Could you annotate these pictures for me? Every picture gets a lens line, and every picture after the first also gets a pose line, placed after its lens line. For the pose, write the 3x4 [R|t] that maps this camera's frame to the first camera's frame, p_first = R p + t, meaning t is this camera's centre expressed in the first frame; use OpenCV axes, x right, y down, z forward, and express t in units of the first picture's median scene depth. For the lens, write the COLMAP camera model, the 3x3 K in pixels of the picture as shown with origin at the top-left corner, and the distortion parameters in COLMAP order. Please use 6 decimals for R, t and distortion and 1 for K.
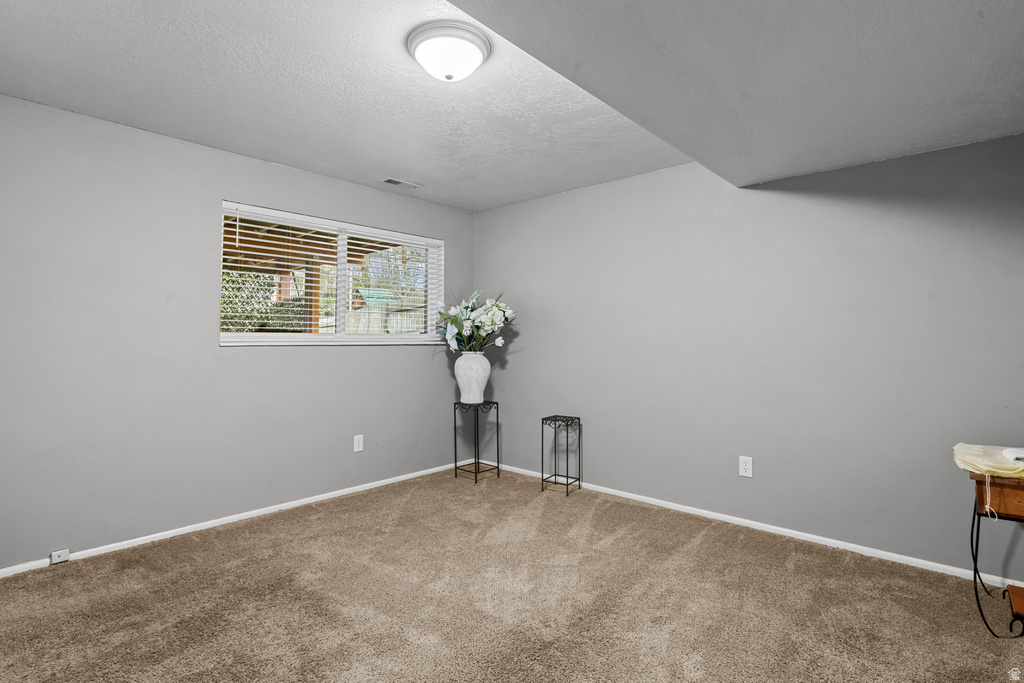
lens RADIAL K [[526.1, 0, 512.0], [0, 526.1, 341.5], [0, 0, 1]] dist [-0.000426, -0.000230]
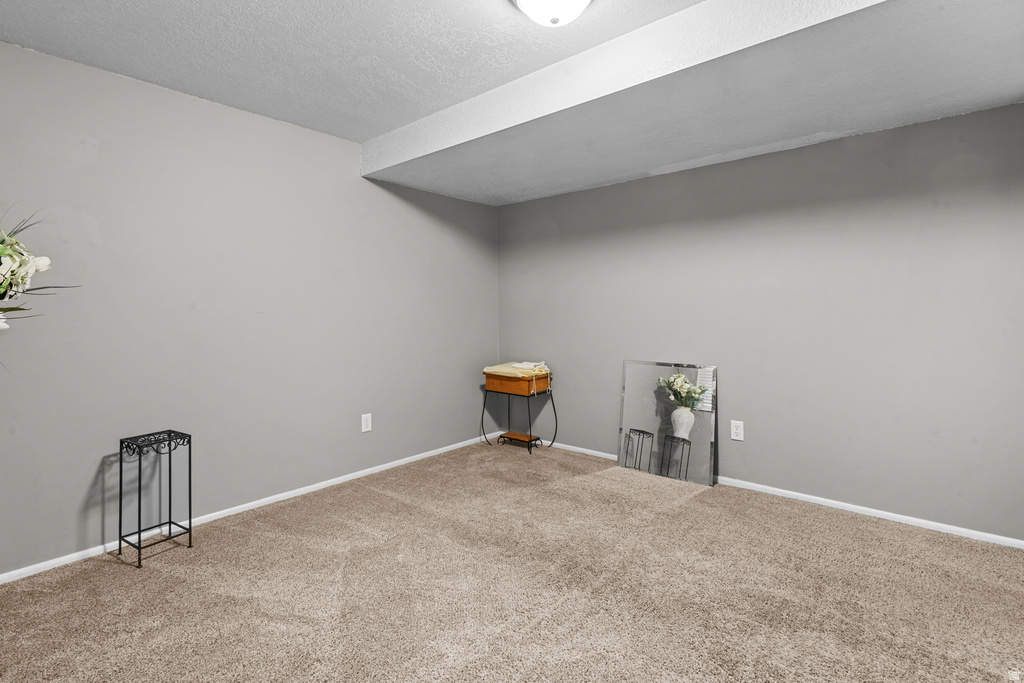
lens RADIAL K [[476.0, 0, 511.3], [0, 476.0, 313.8], [0, 0, 1]] dist [-0.000306, 0.000088]
pose [[-0.008955, -0.009856, 0.999911, -0.584405], [0.020517, 0.999739, 0.010038, -0.004254], [-0.999749, 0.020605, -0.008751, 0.674532]]
